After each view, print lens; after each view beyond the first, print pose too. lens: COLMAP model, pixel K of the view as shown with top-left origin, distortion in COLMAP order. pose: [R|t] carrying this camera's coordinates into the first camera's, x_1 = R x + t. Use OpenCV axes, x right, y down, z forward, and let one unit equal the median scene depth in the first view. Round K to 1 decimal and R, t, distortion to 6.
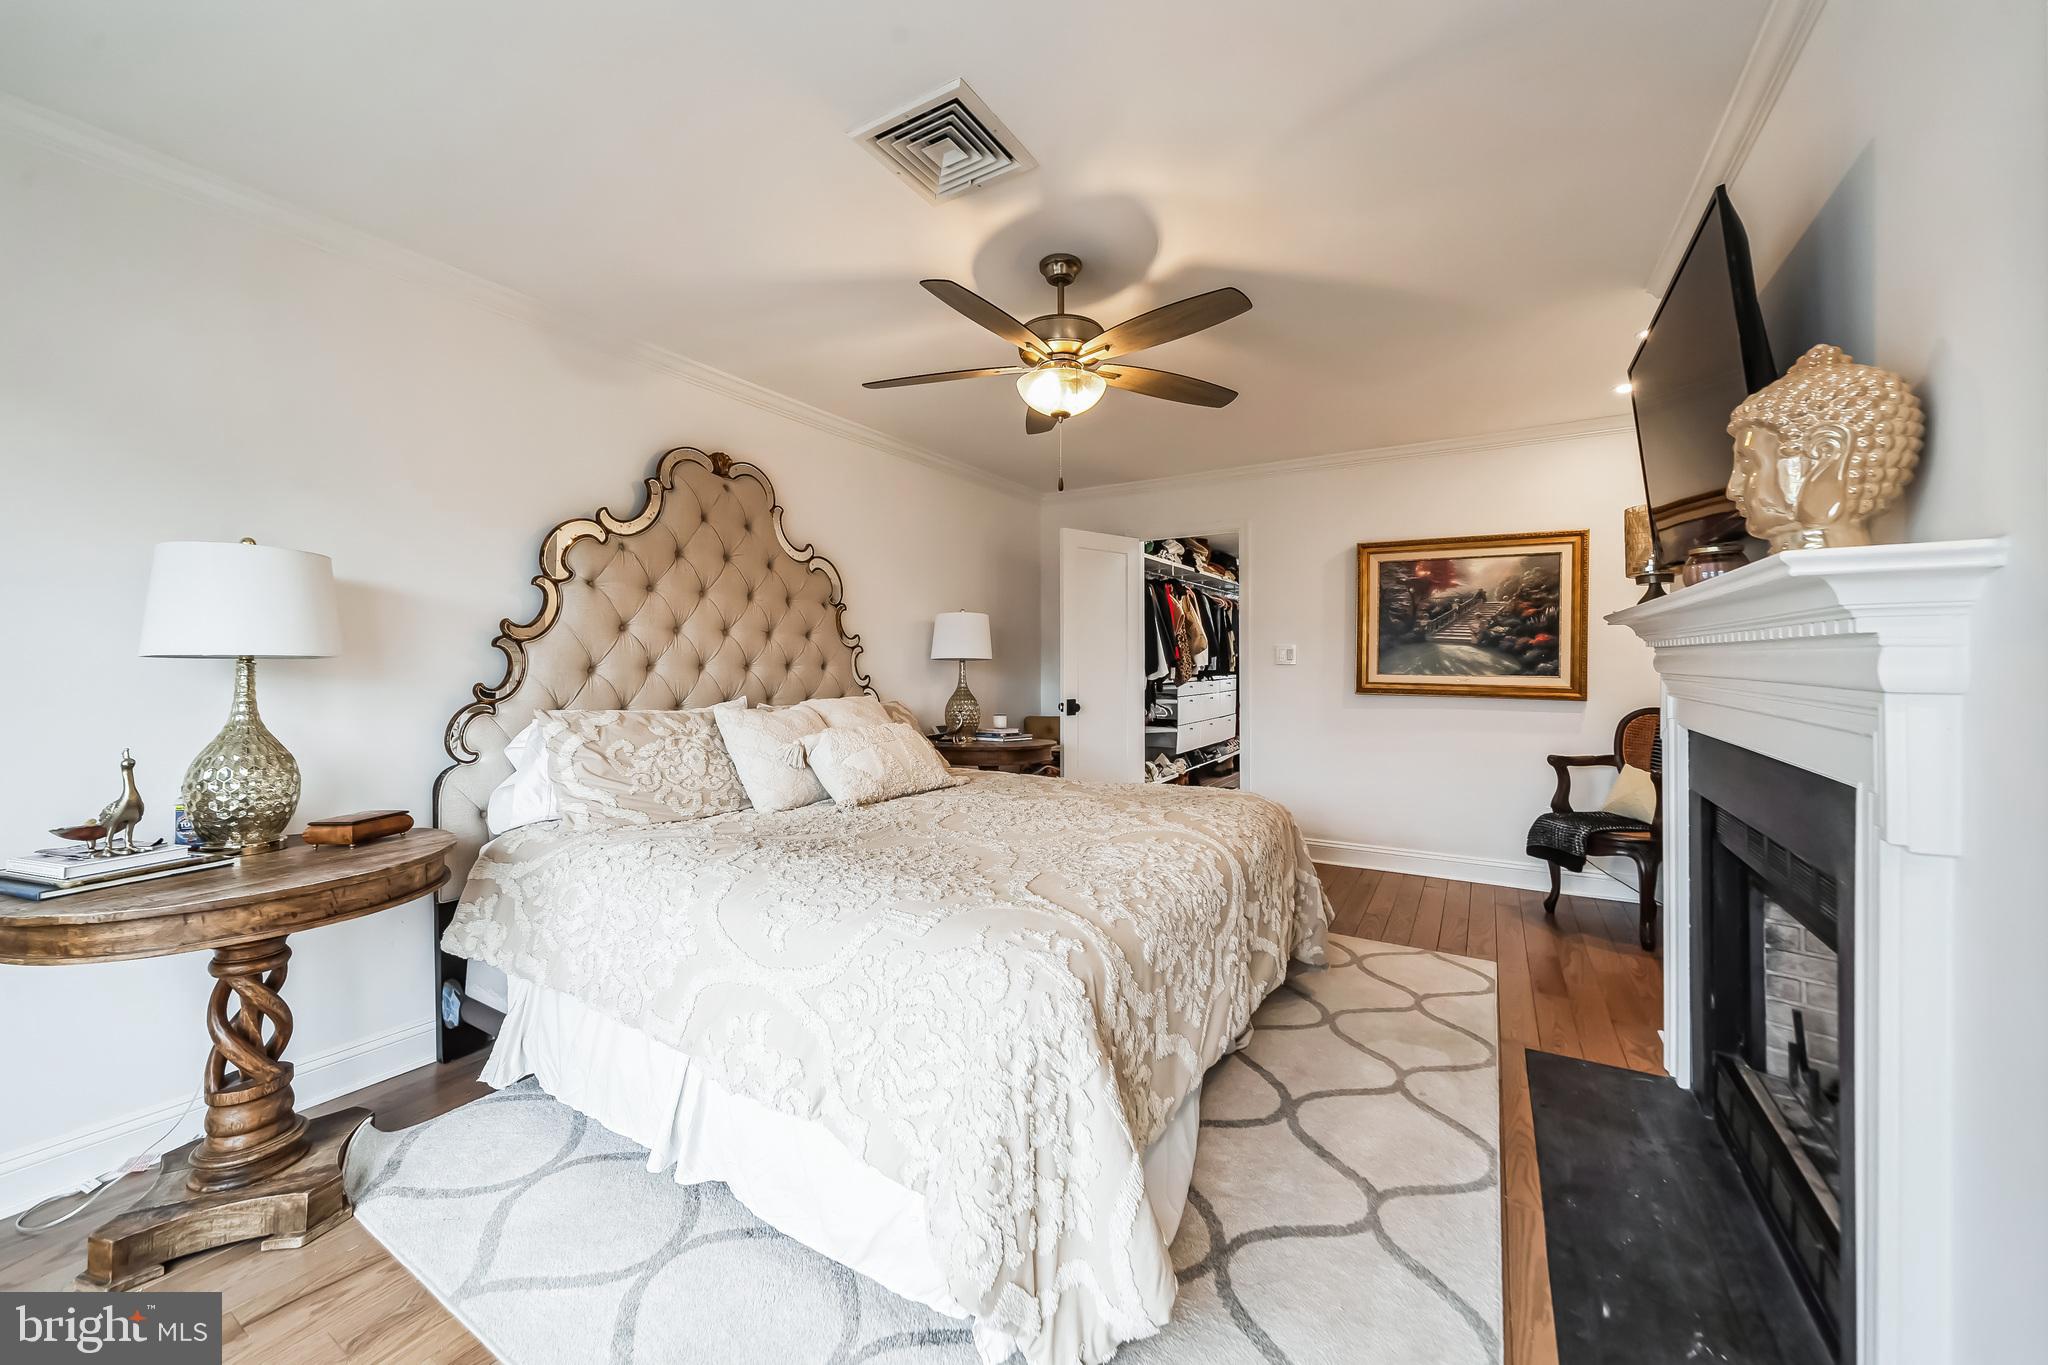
lens RADIAL K [[765.4, 0, 1015.6], [0, 765.4, 664.1], [0, 0, 1]] dist [-0.002903, -0.000010]
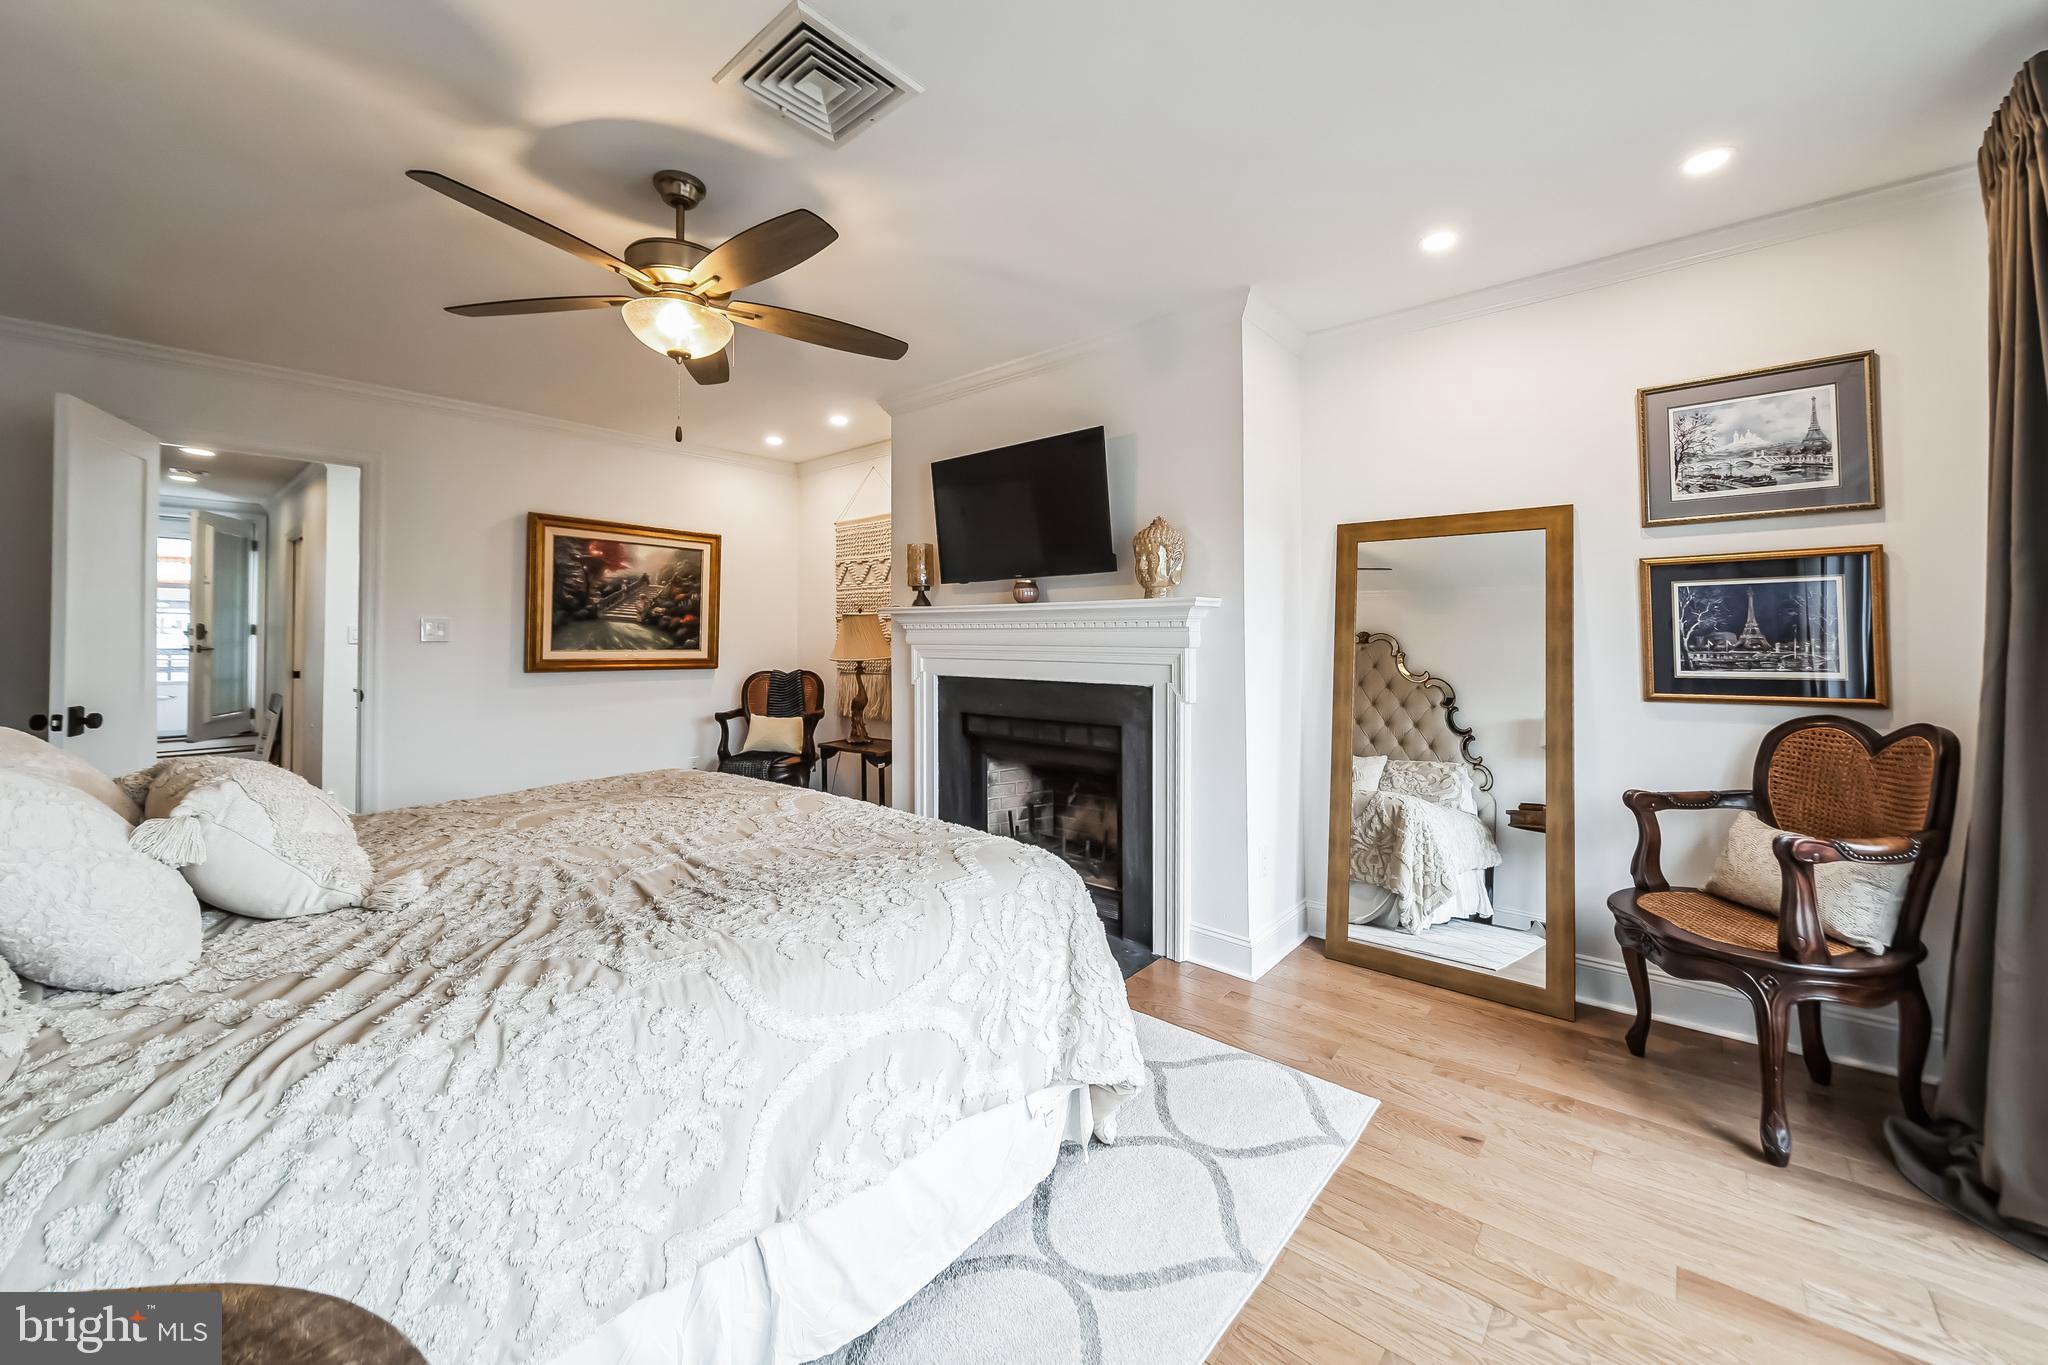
lens RADIAL K [[777.2, 0, 1018.1], [0, 777.2, 632.0], [0, 0, 1]] dist [0.000057, 0.000040]
pose [[0.166238, 0.008003, 0.986053, -0.426266], [0.003314, 0.999957, -0.008675, -0.000029], [-0.986080, 0.004710, 0.166205, 0.269396]]
